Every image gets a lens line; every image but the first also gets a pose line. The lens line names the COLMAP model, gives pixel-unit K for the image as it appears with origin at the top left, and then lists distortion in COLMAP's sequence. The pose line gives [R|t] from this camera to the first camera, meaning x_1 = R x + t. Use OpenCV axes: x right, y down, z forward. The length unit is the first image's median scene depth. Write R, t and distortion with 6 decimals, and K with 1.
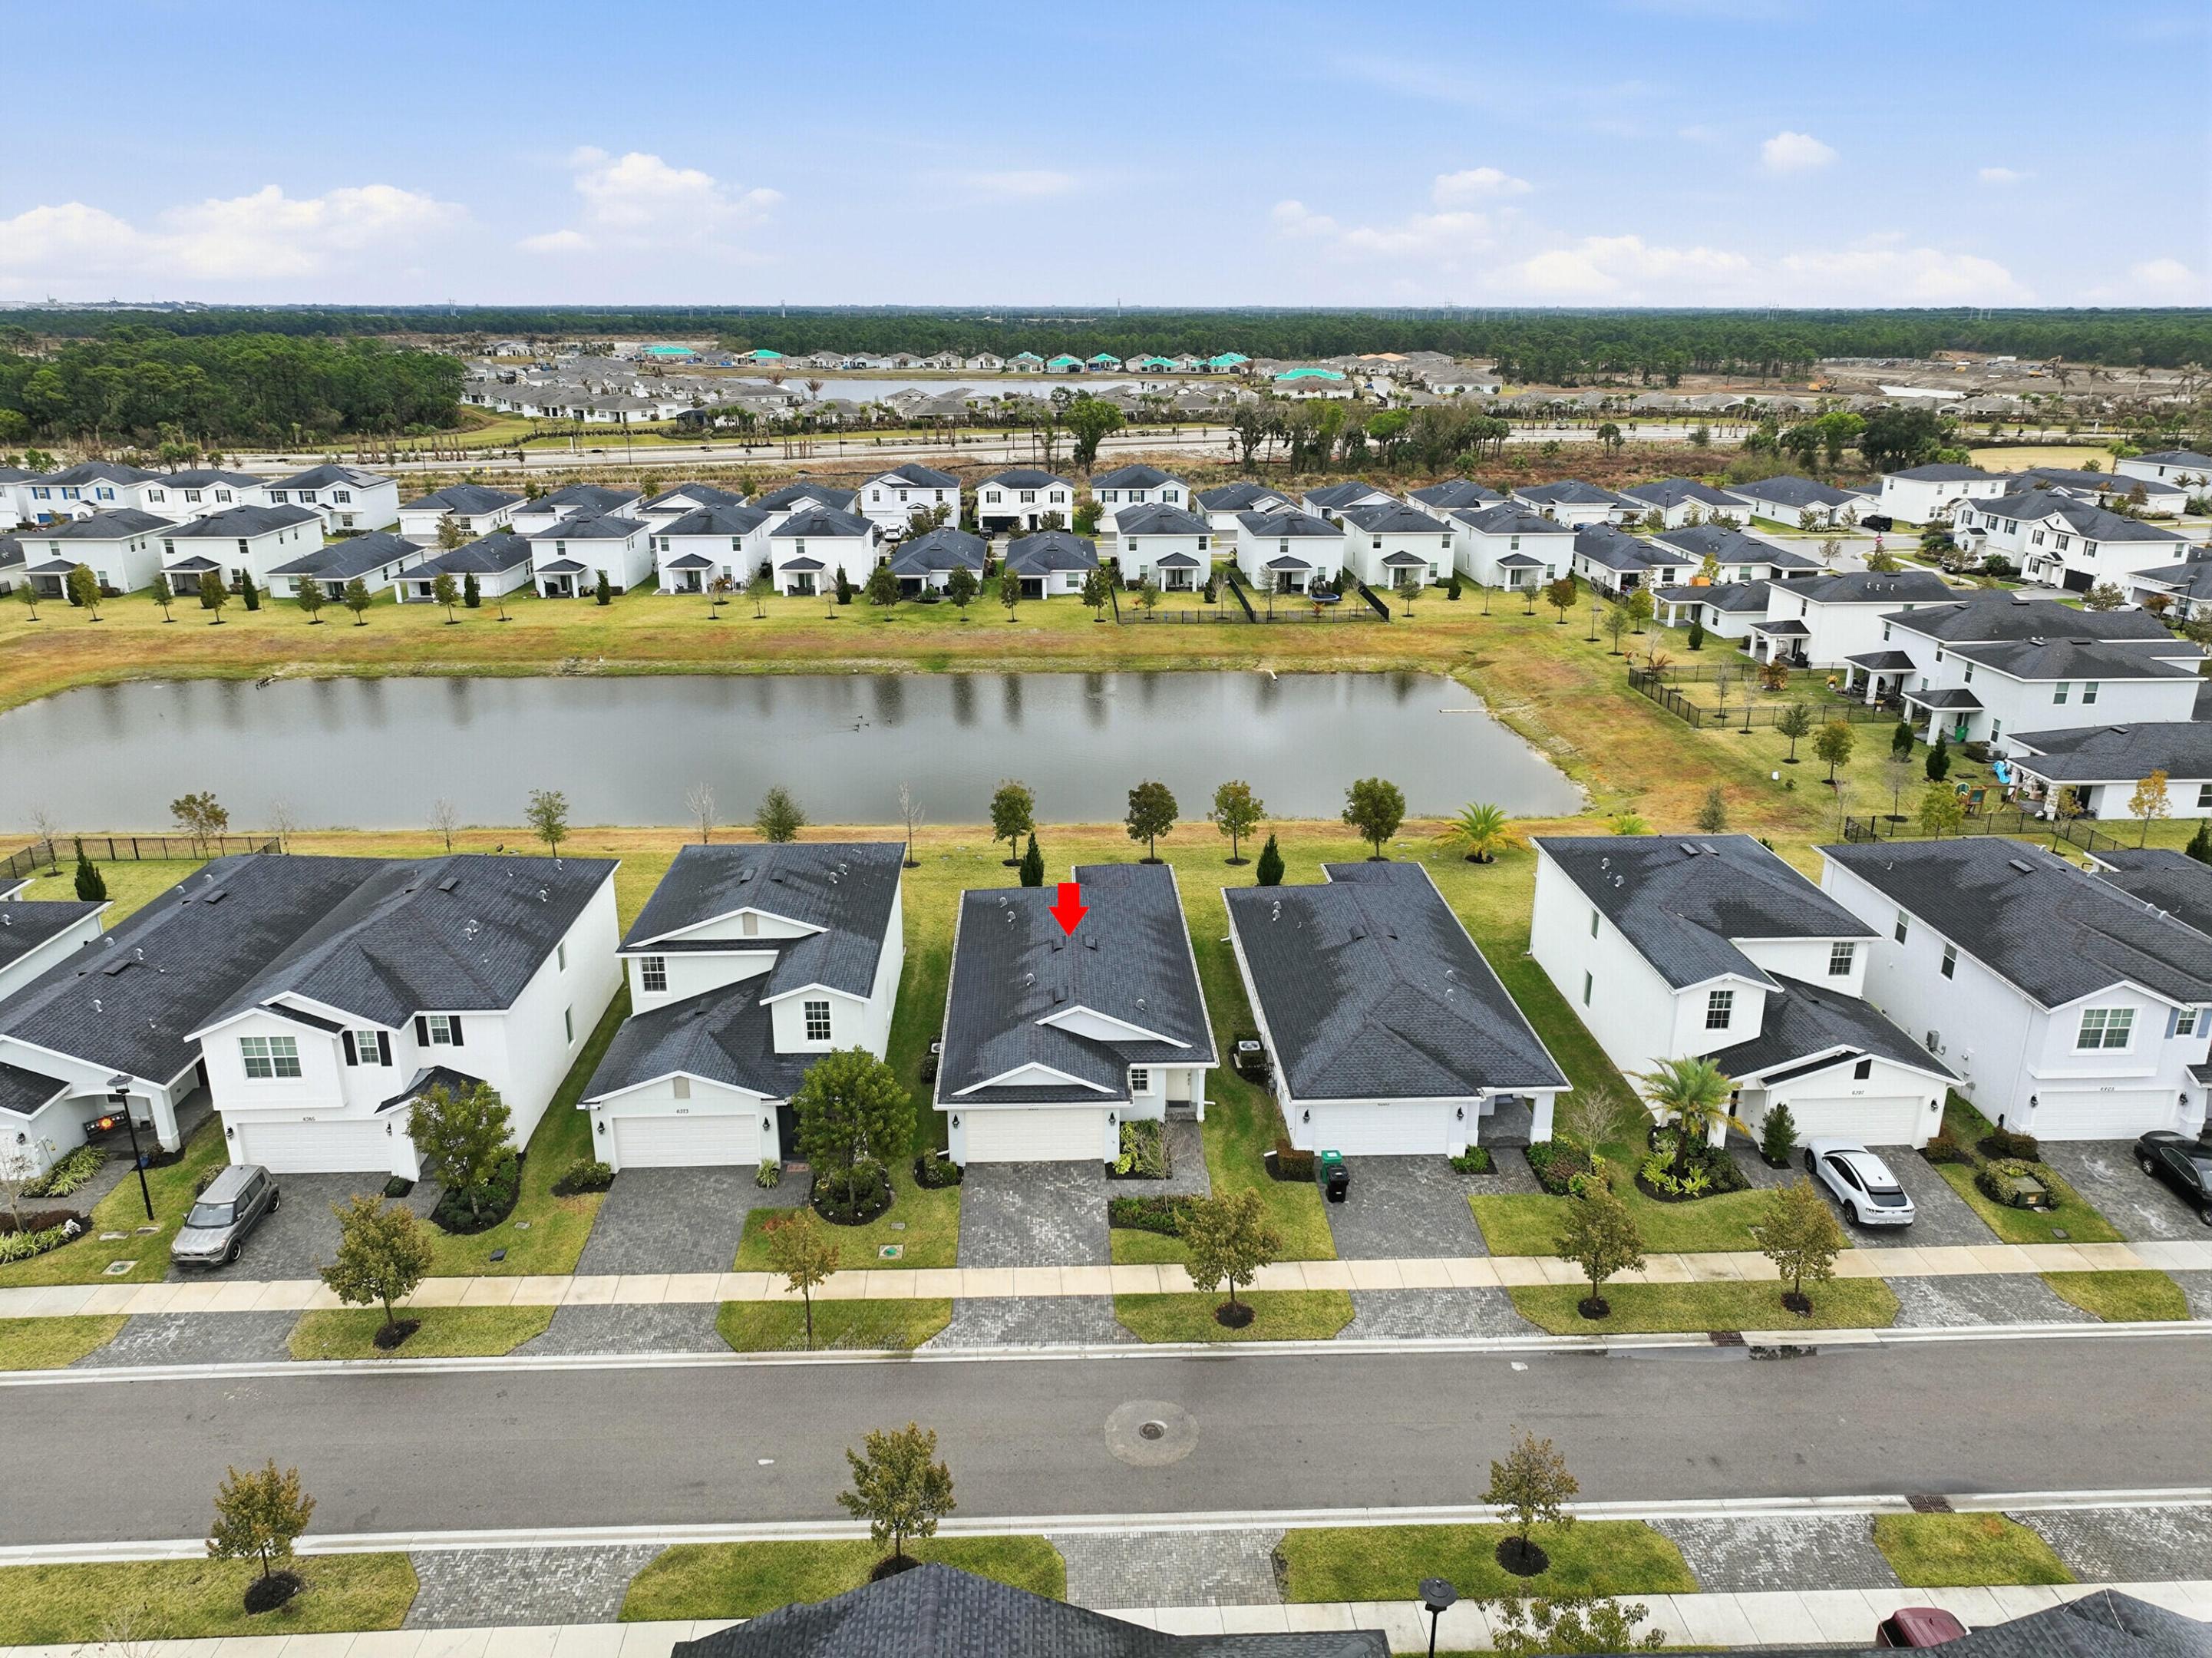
lens RADIAL K [[1559.8, 0, 1104.7], [0, 1559.8, 817.4], [0, 0, 1]] dist [0.005605, 0.007939]
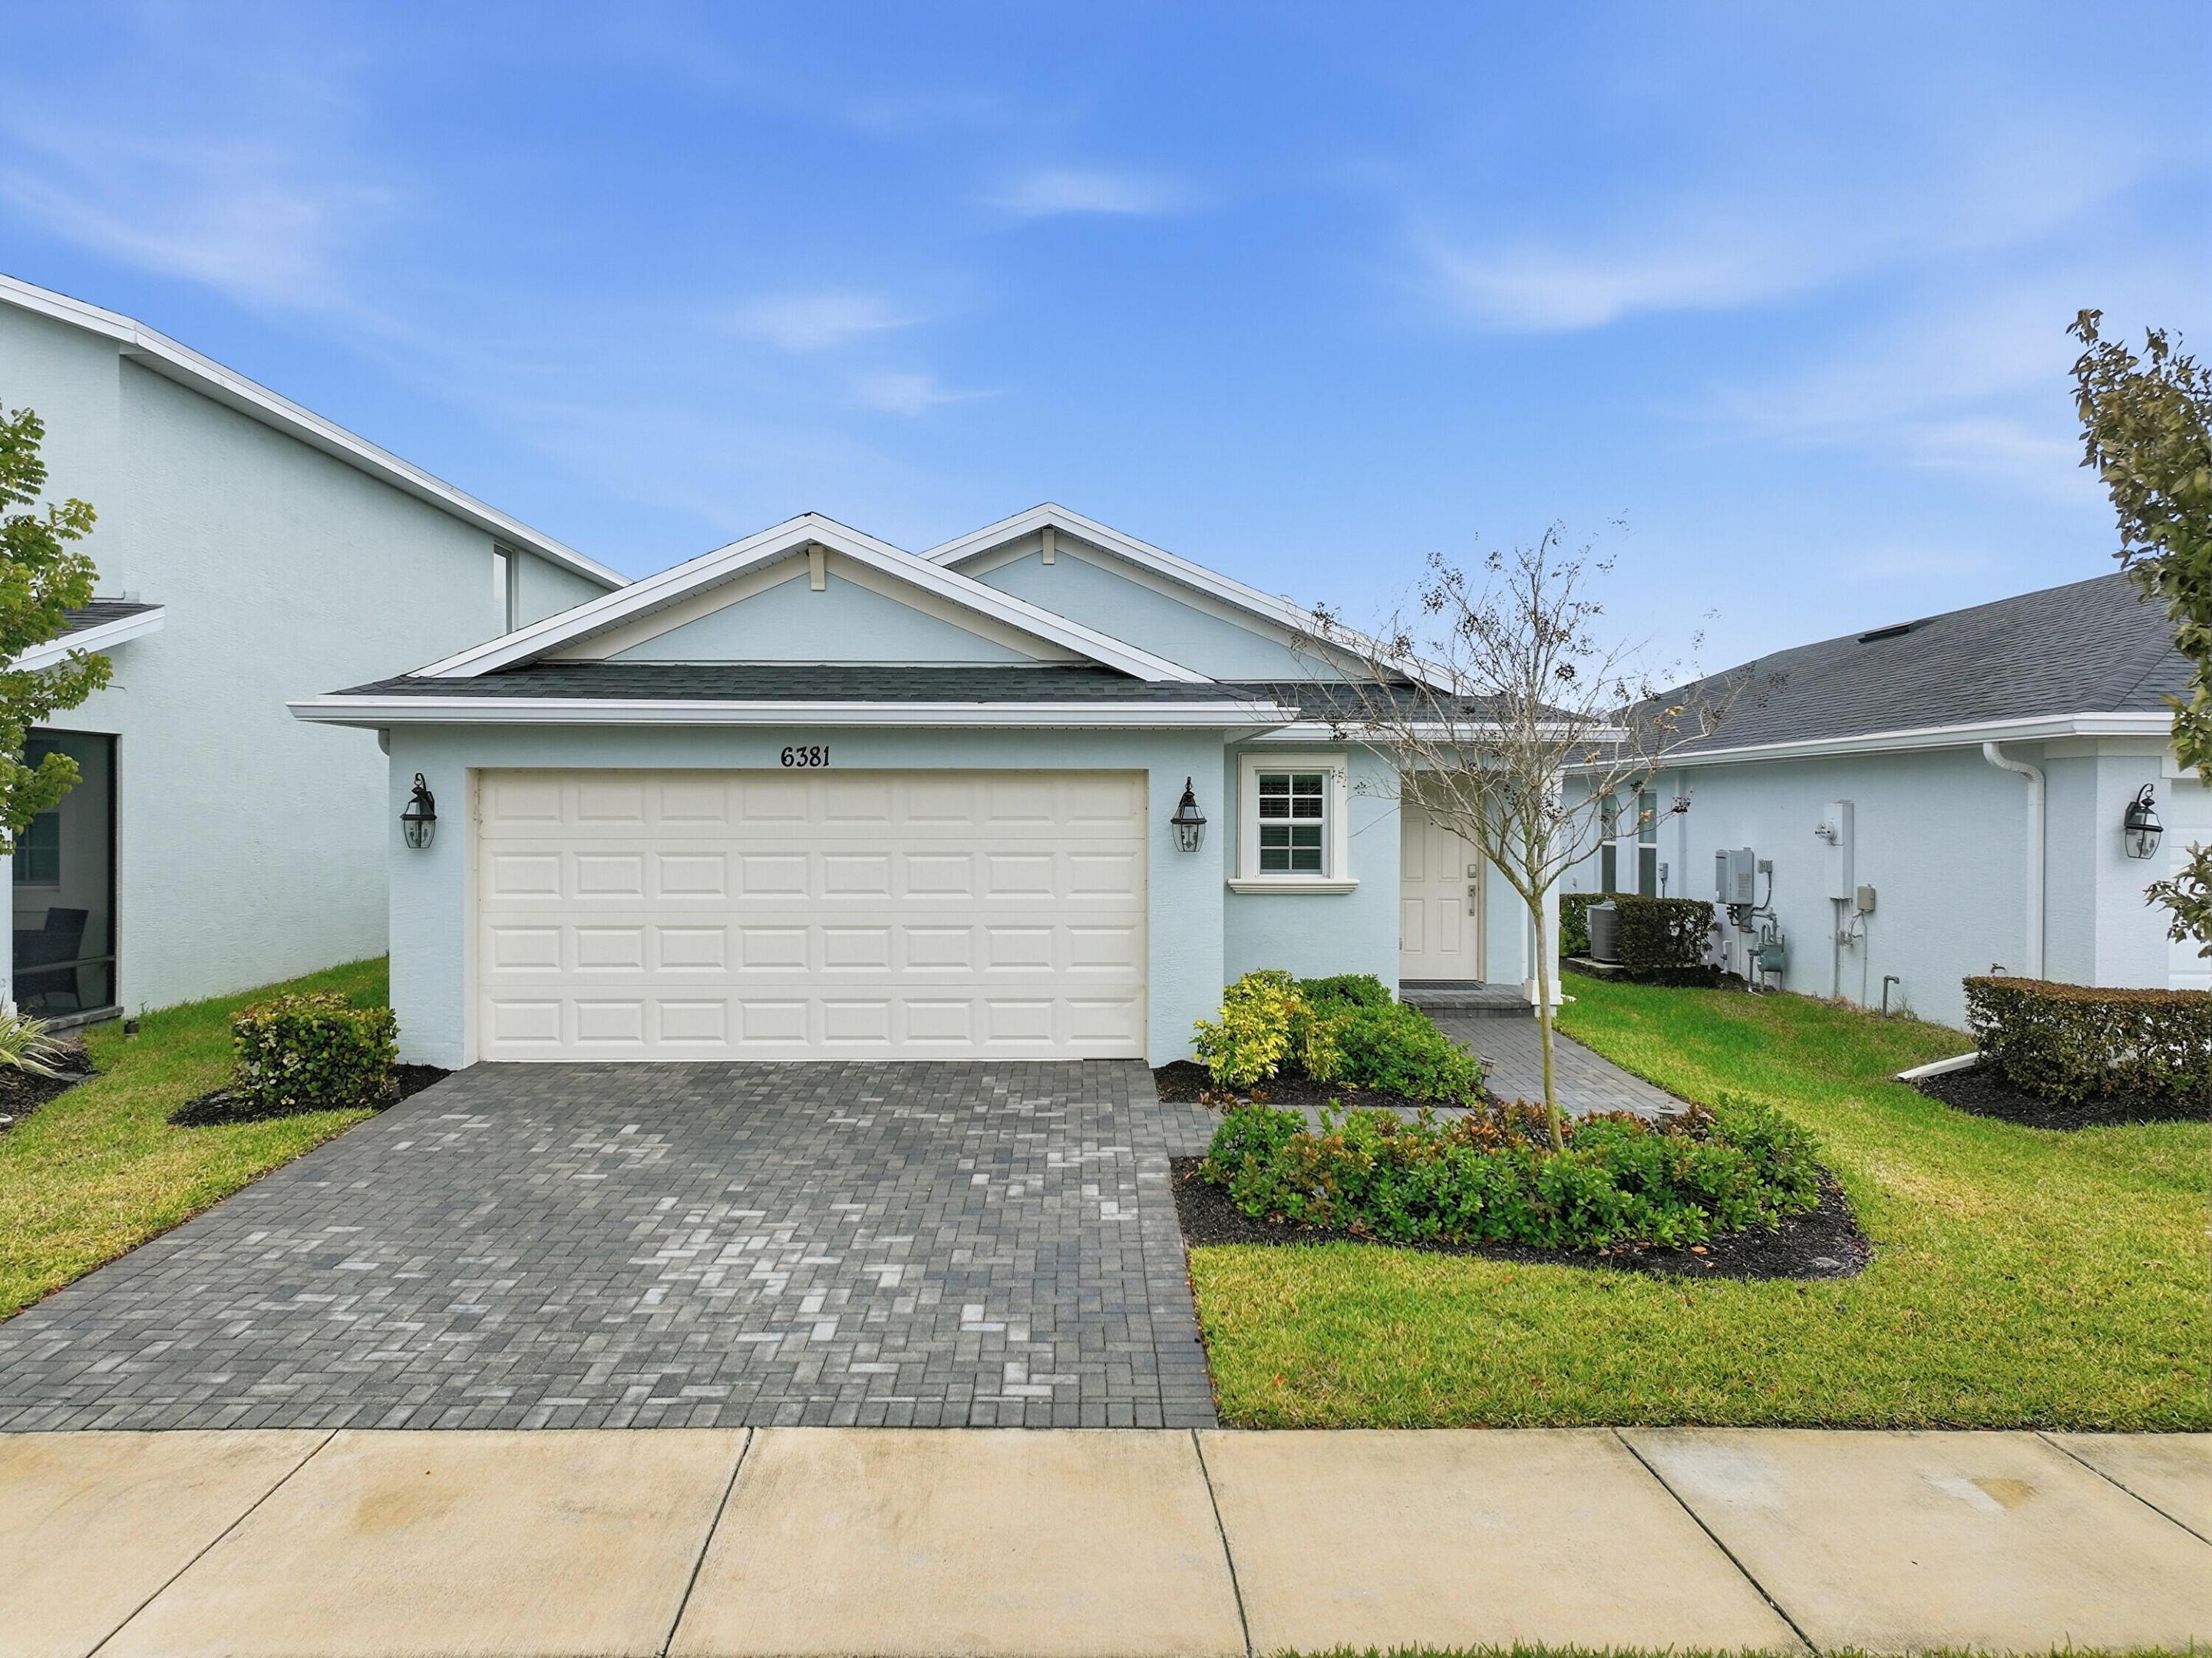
lens RADIAL K [[1555.8, 0, 1104.6], [0, 1555.8, 820.8], [0, 0, 1]] dist [0.005767, 0.001884]
pose [[0.999628, 0.000491, -0.027283, -0.000628], [-0.008880, 0.951268, -0.308239, 0.249395], [0.025802, 0.308366, 0.950918, 0.783172]]
